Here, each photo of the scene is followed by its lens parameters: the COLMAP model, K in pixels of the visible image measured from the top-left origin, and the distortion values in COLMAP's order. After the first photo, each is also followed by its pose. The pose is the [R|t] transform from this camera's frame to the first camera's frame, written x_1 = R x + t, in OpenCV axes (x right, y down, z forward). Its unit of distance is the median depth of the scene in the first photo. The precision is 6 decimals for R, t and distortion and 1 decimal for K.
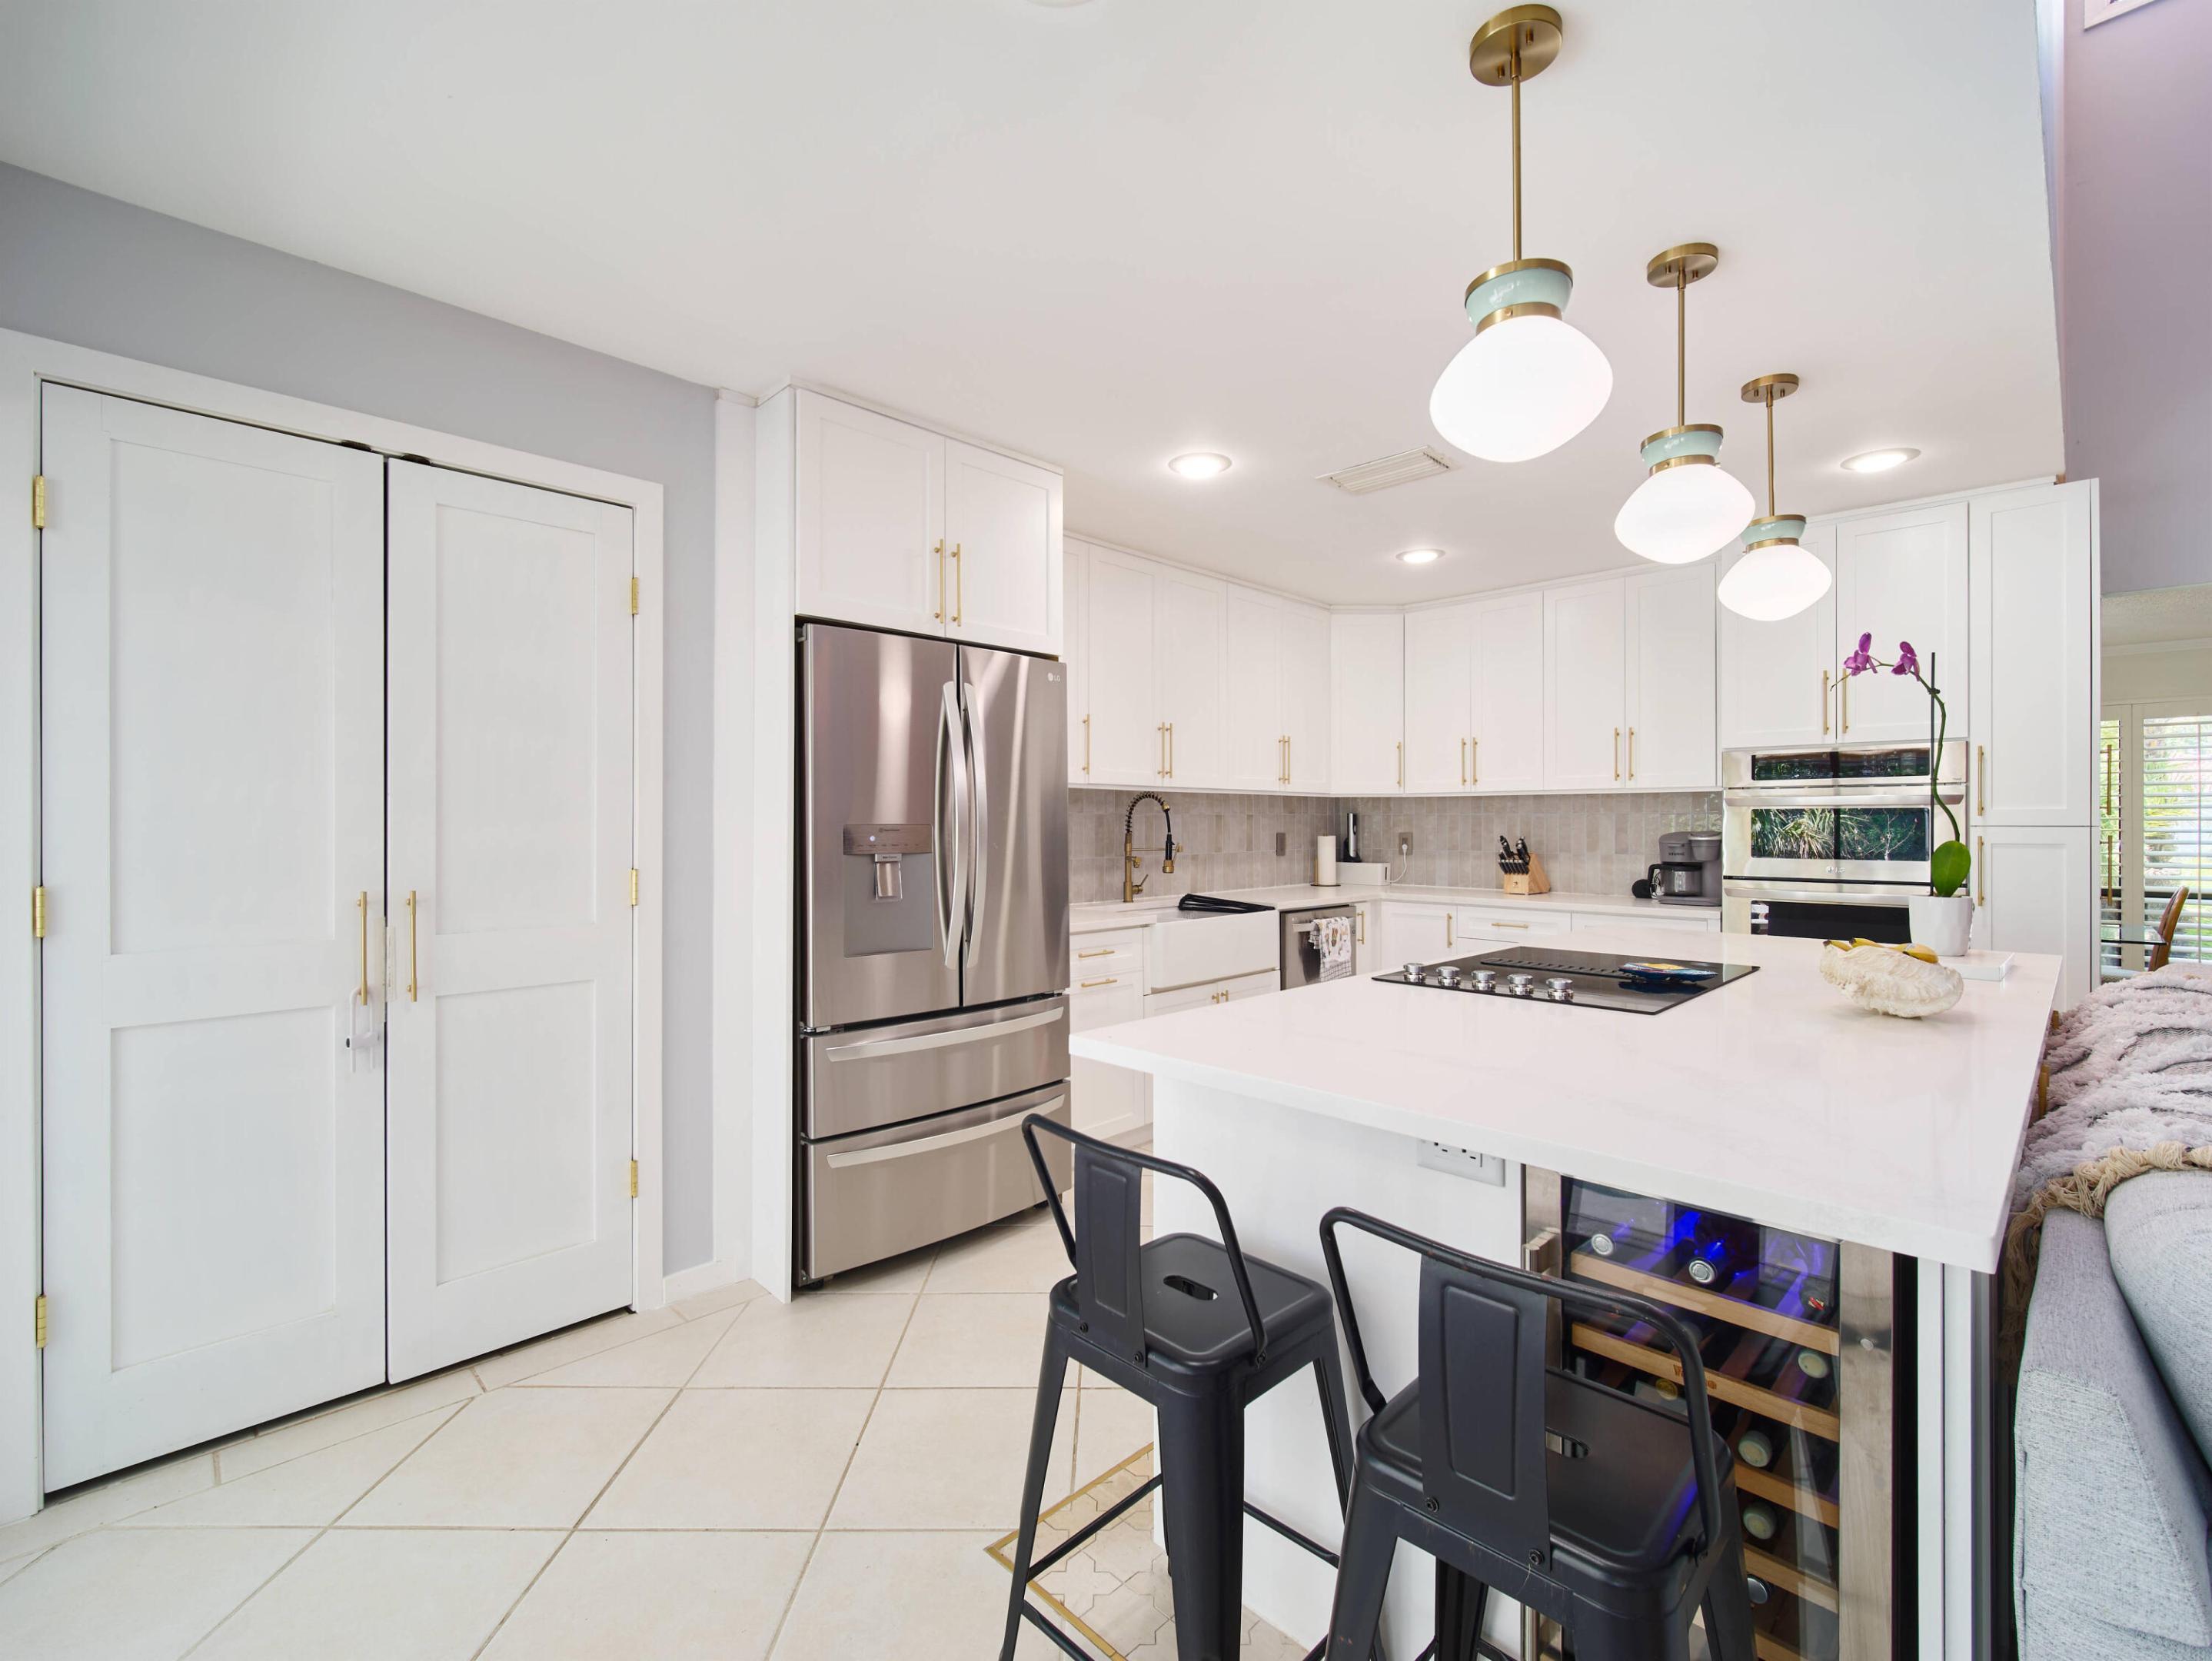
lens RADIAL K [[946.1, 0, 1095.4], [0, 946.1, 822.8], [0, 0, 1]] dist [-0.001729, -0.000134]
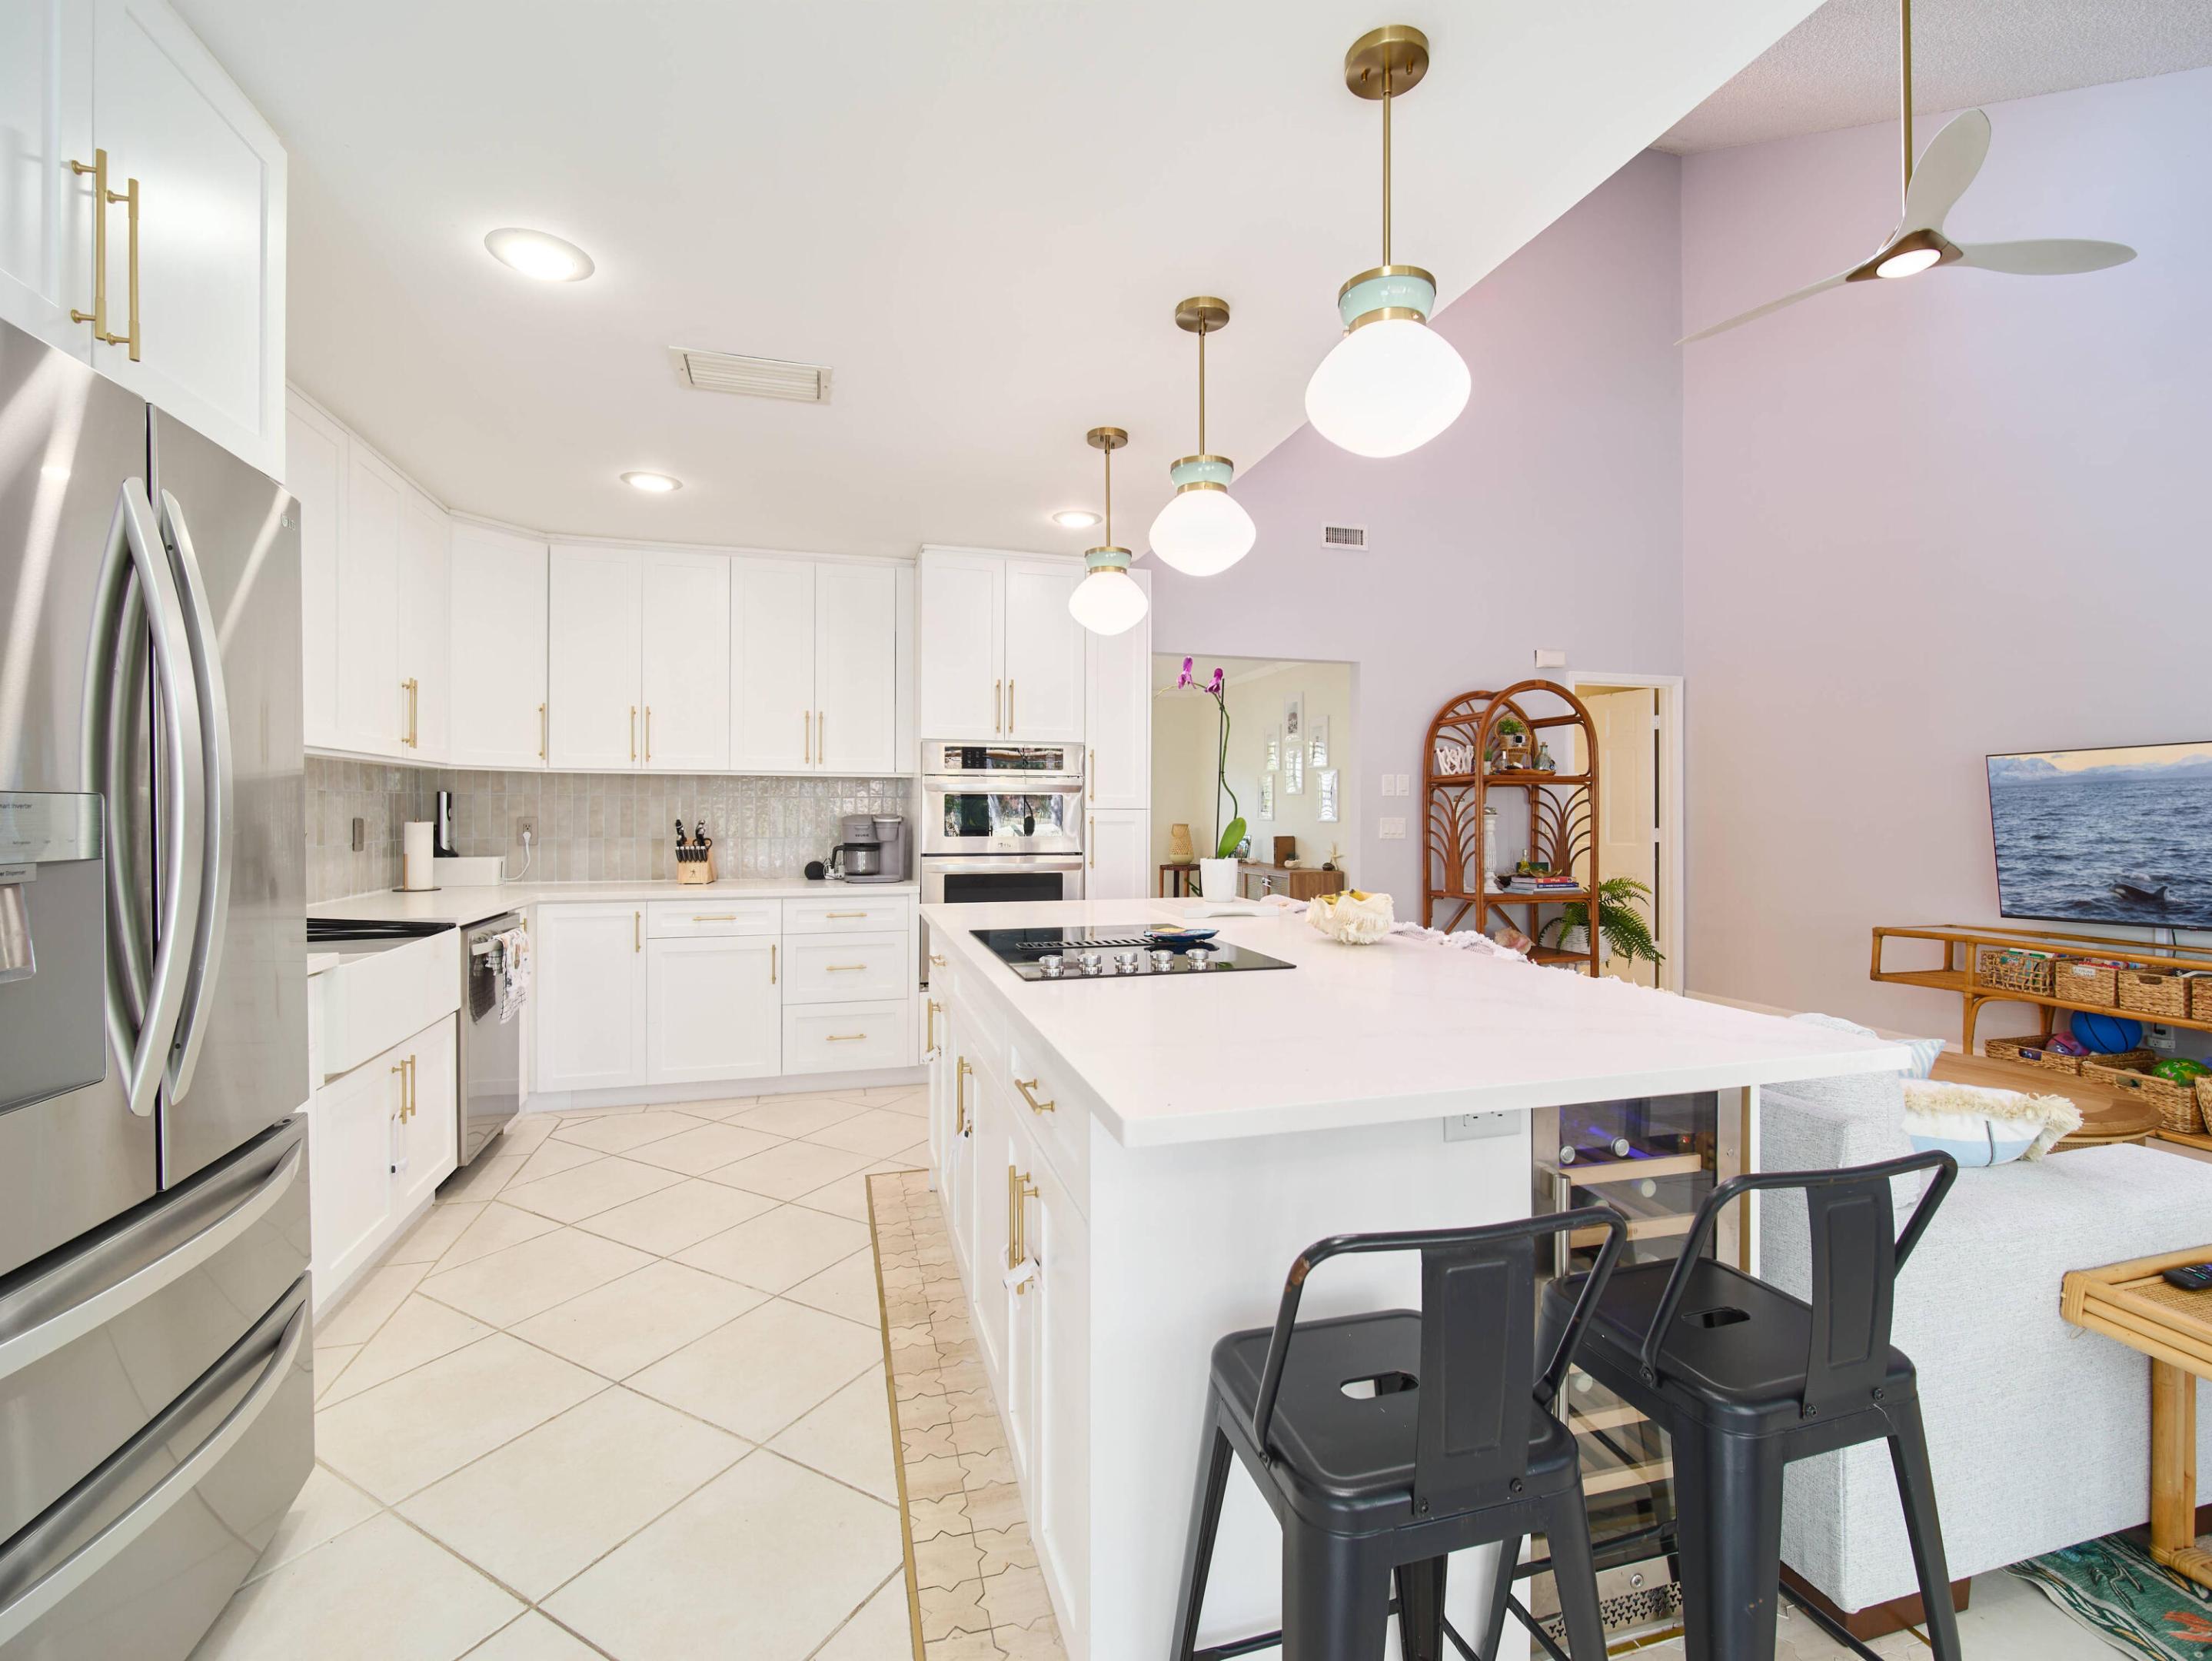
lens RADIAL K [[967.5, 0, 1097.3], [0, 967.5, 796.3], [0, 0, 1]] dist [0.001873, -0.039264]
pose [[0.466548, 0.015583, 0.884358, -0.206861], [-0.003017, 0.999867, -0.016026, 0.005484], [-0.884491, 0.004809, 0.466533, 0.246666]]
